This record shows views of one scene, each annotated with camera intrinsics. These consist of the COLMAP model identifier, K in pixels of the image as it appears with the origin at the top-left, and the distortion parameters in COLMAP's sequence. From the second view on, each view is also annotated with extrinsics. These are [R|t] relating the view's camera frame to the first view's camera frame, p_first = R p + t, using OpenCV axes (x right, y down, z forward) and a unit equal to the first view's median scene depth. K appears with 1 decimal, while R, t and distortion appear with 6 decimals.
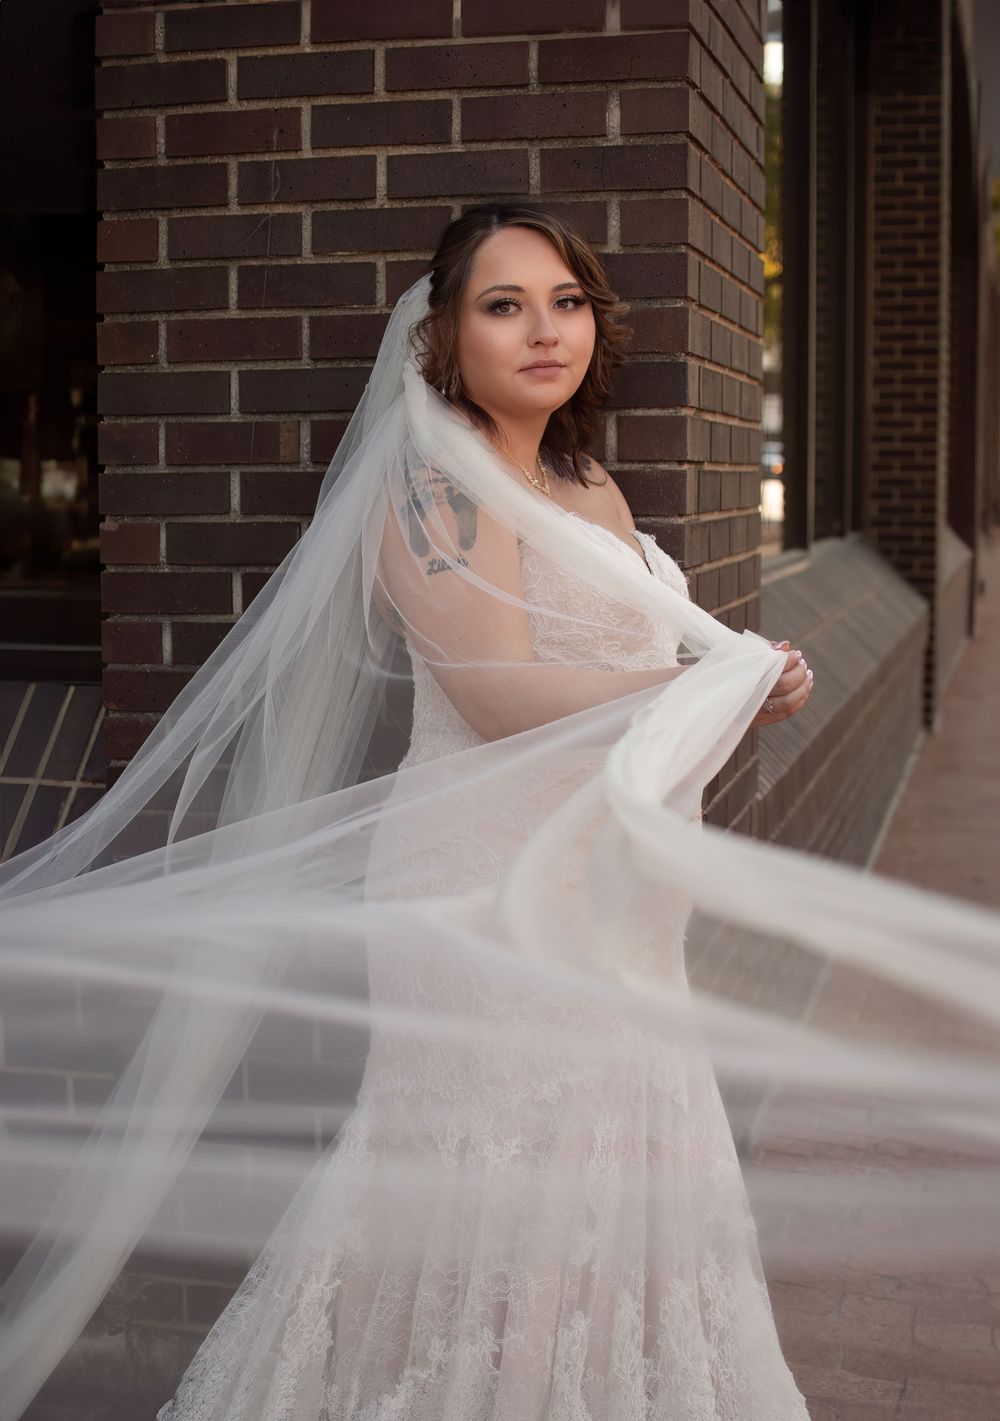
lens RADIAL K [[2103.1, 0, 500.0], [0, 2103.1, 710.5], [0, 0, 1]] dist [-0.077101, -0.012504]
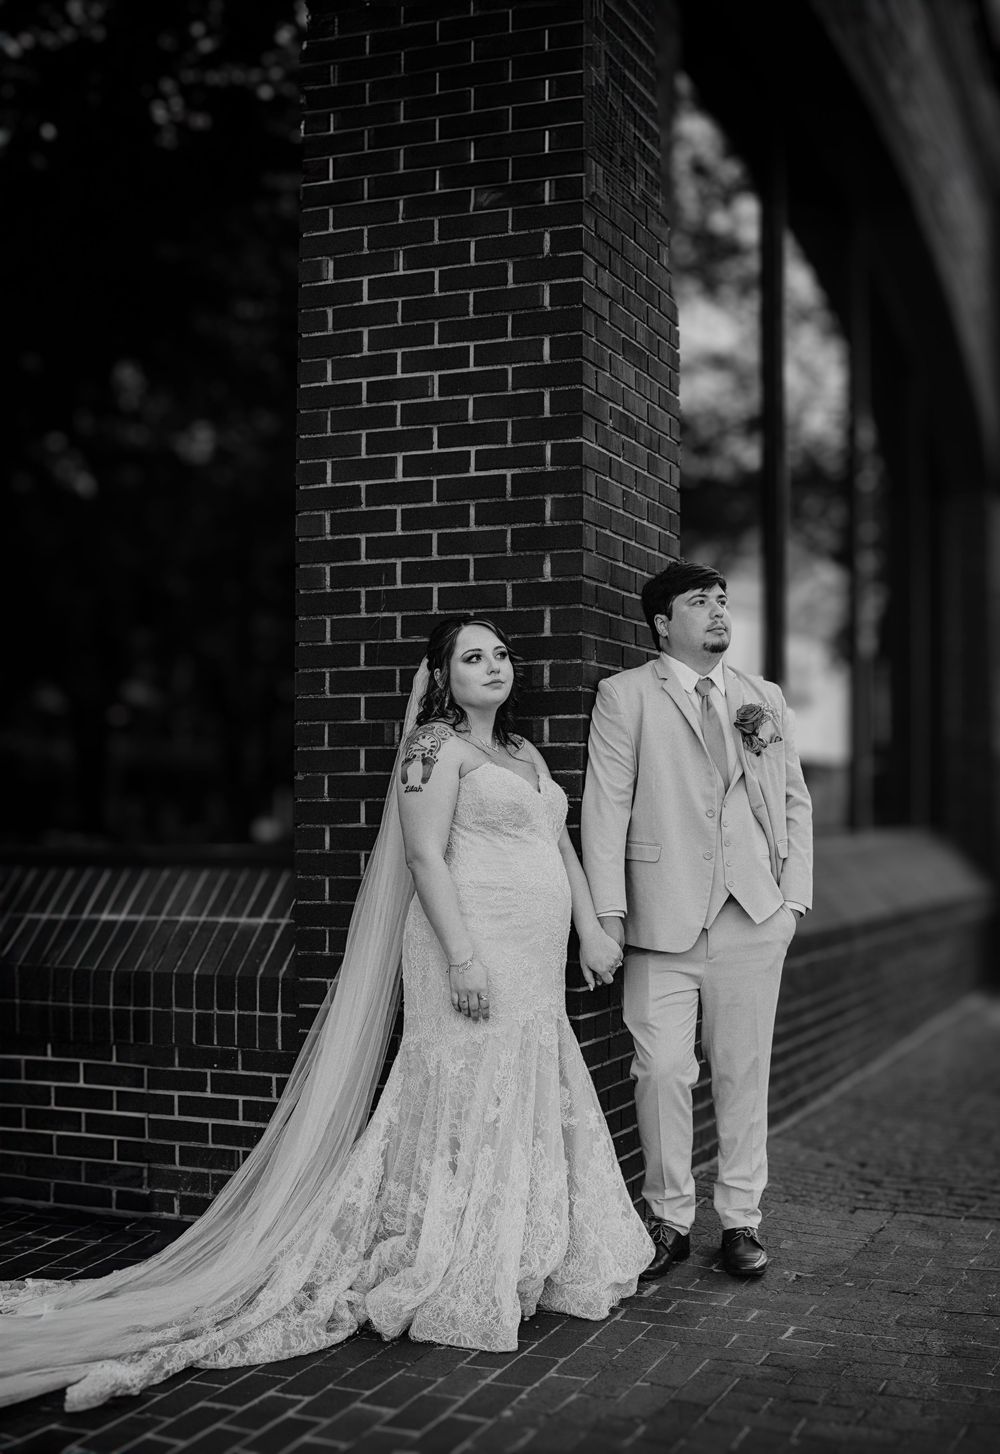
lens RADIAL K [[1943.5, 0, 500.0], [0, 1943.5, 727.0], [0, 0, 1]] dist [-0.175196, -0.004486]
pose [[0.989769, -0.011298, -0.142232, 0.256850], [-0.006783, 0.992007, -0.125998, 0.091434], [0.142518, 0.125674, 0.981781, -0.747647]]
